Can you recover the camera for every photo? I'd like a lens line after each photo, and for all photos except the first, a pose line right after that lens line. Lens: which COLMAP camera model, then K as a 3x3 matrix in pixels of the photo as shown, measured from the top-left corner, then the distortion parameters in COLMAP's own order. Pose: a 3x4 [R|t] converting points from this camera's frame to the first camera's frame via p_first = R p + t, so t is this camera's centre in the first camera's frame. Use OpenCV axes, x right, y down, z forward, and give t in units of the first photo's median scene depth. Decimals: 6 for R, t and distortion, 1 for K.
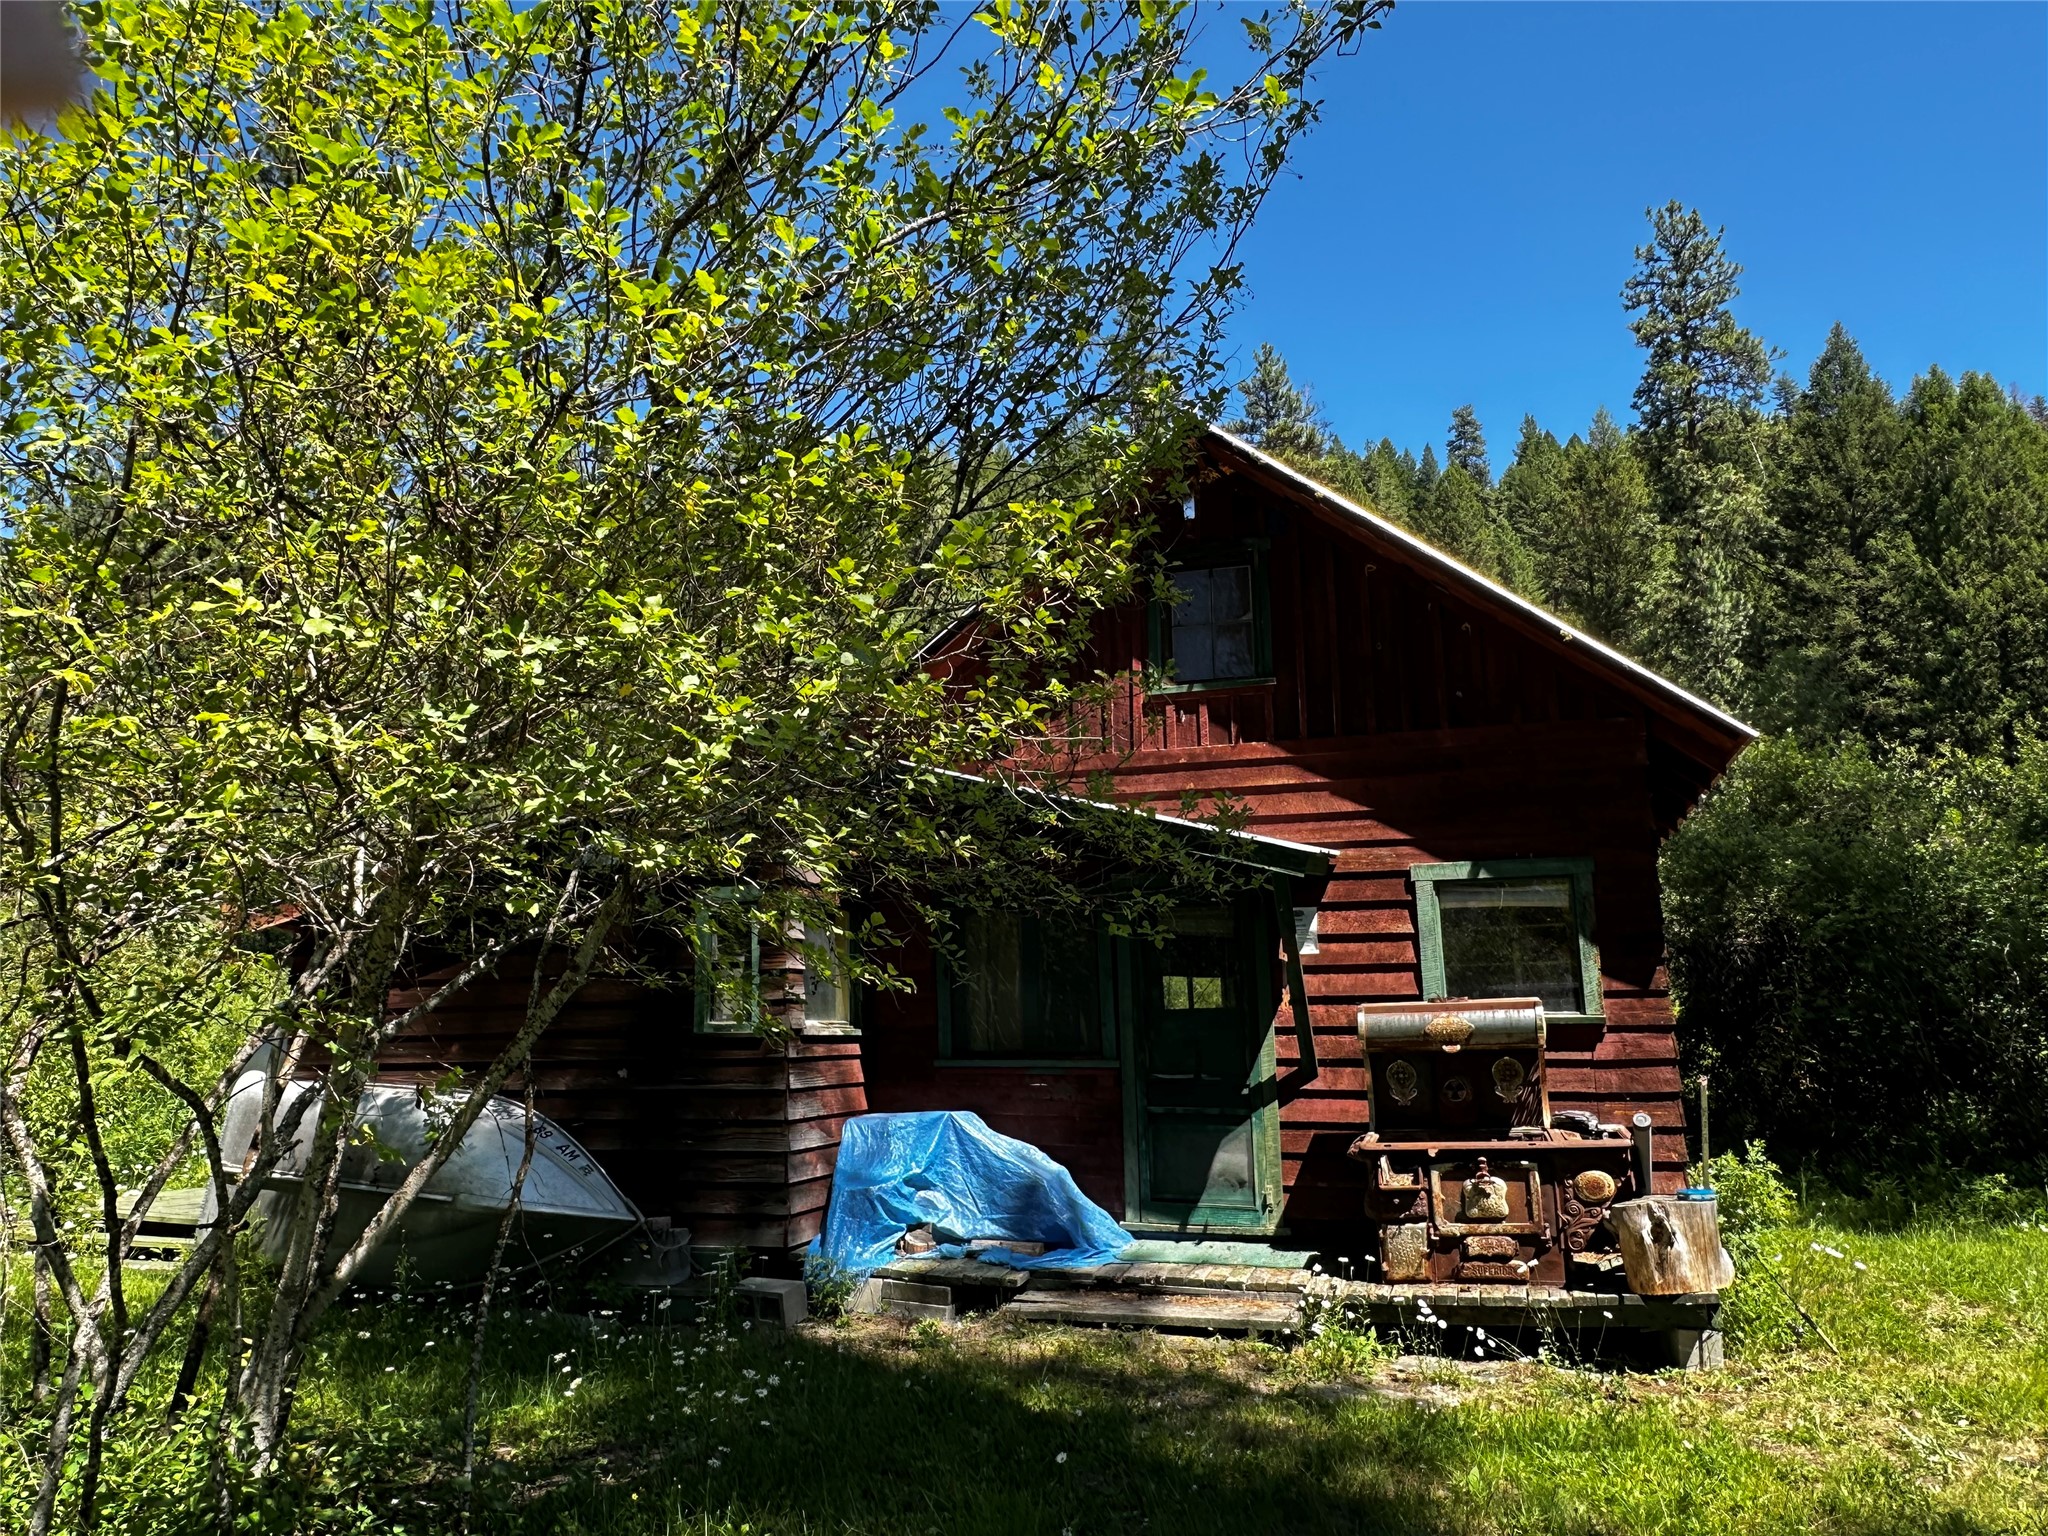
lens RADIAL K [[1422.9, 0, 1024.0], [0, 1422.9, 768.0], [0, 0, 1]] dist [-0.001786, 0.000824]
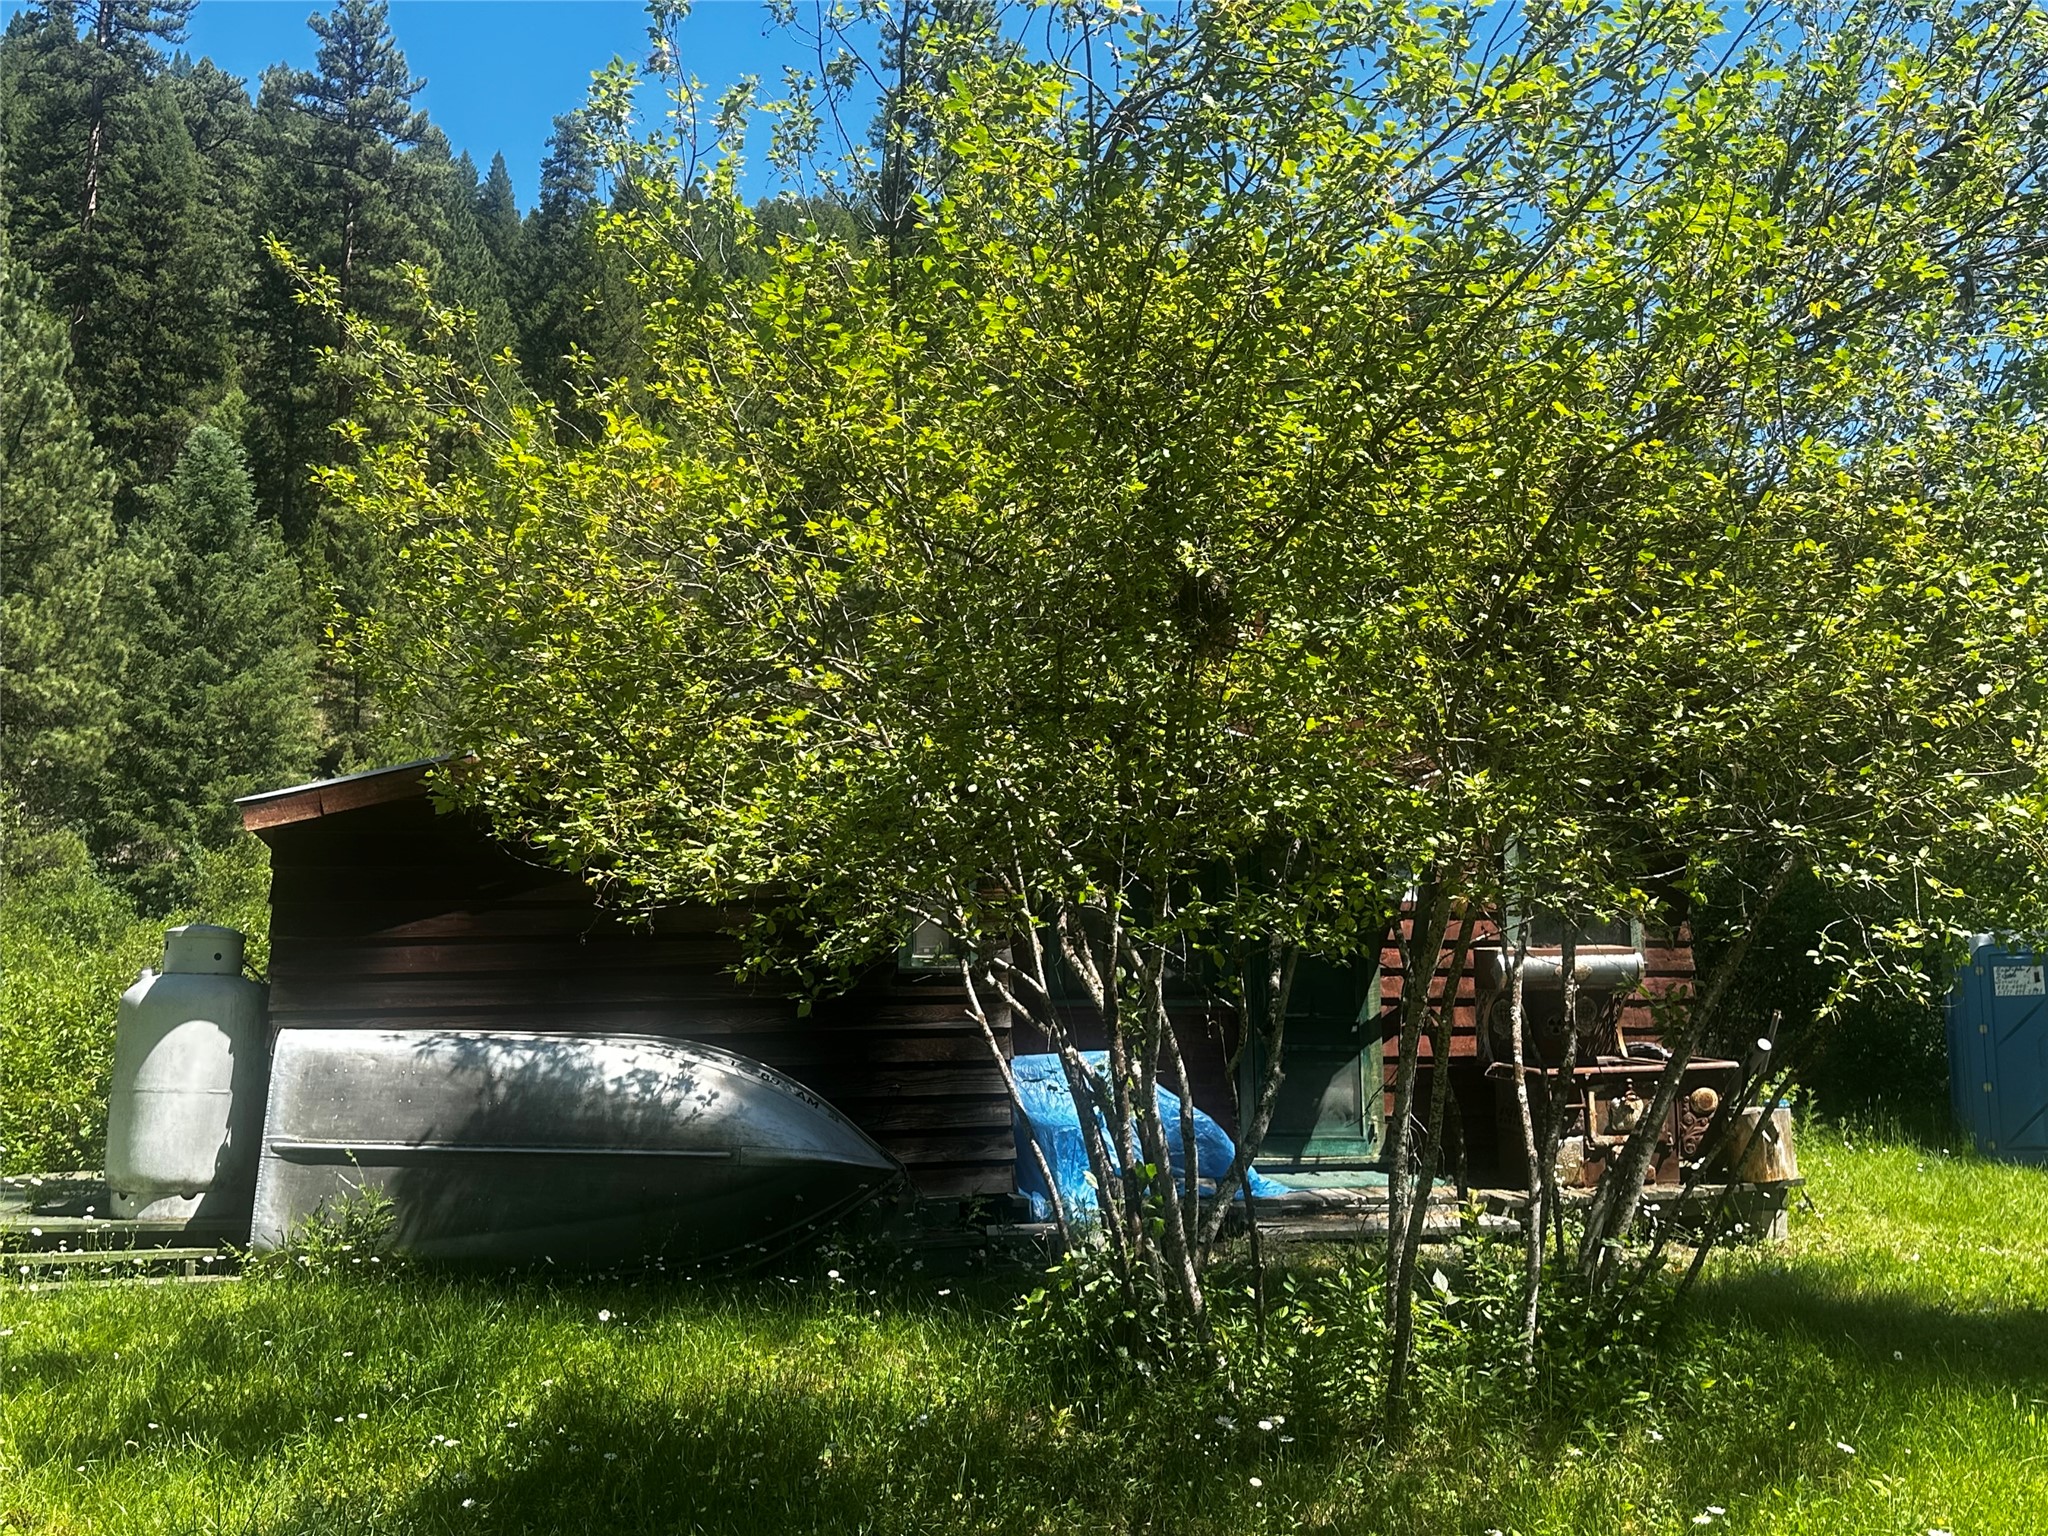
lens RADIAL K [[2047.0, 0, 1028.3], [0, 2047.0, 765.6], [0, 0, 1]] dist [0.132722, -0.010533]
pose [[0.829489, 0.062960, 0.554964, -0.903746], [-0.102557, 0.993901, 0.040532, -0.003140], [-0.549027, -0.090536, 0.830887, -0.113914]]
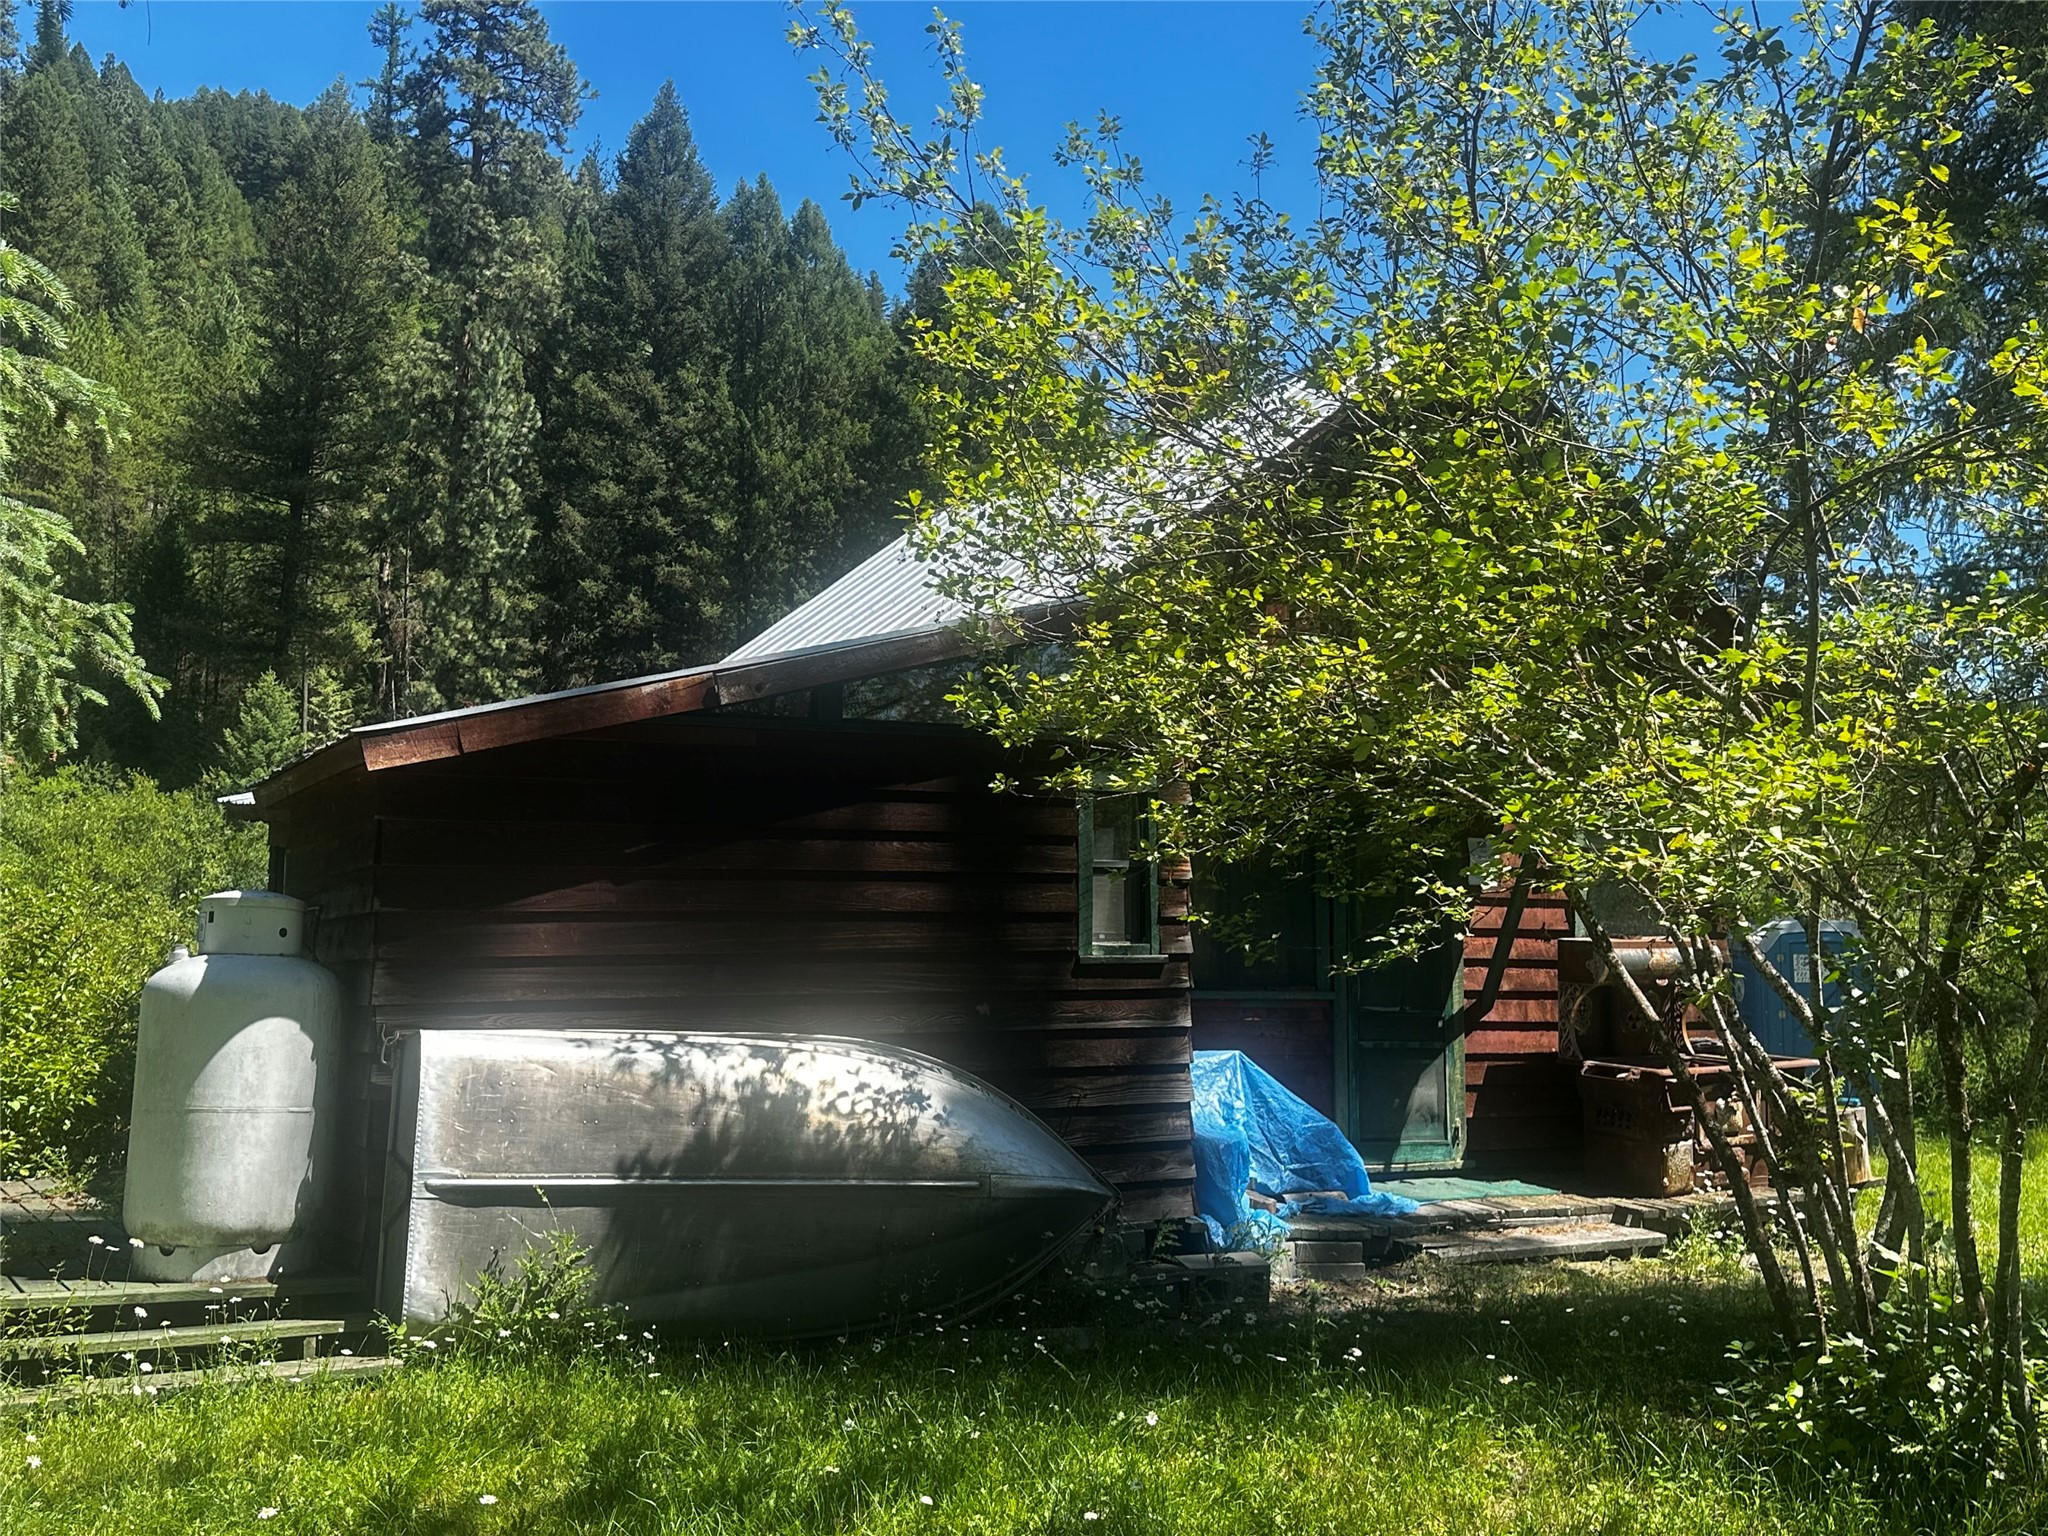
lens RADIAL K [[2047.0, 0, 1028.3], [0, 2047.0, 765.6], [0, 0, 1]] dist [0.132722, -0.010533]
pose [[0.654096, 0.080161, 0.752152, -1.101902], [-0.147636, 0.988774, 0.023010, 0.062581], [-0.741864, -0.126095, 0.658588, 0.306889]]
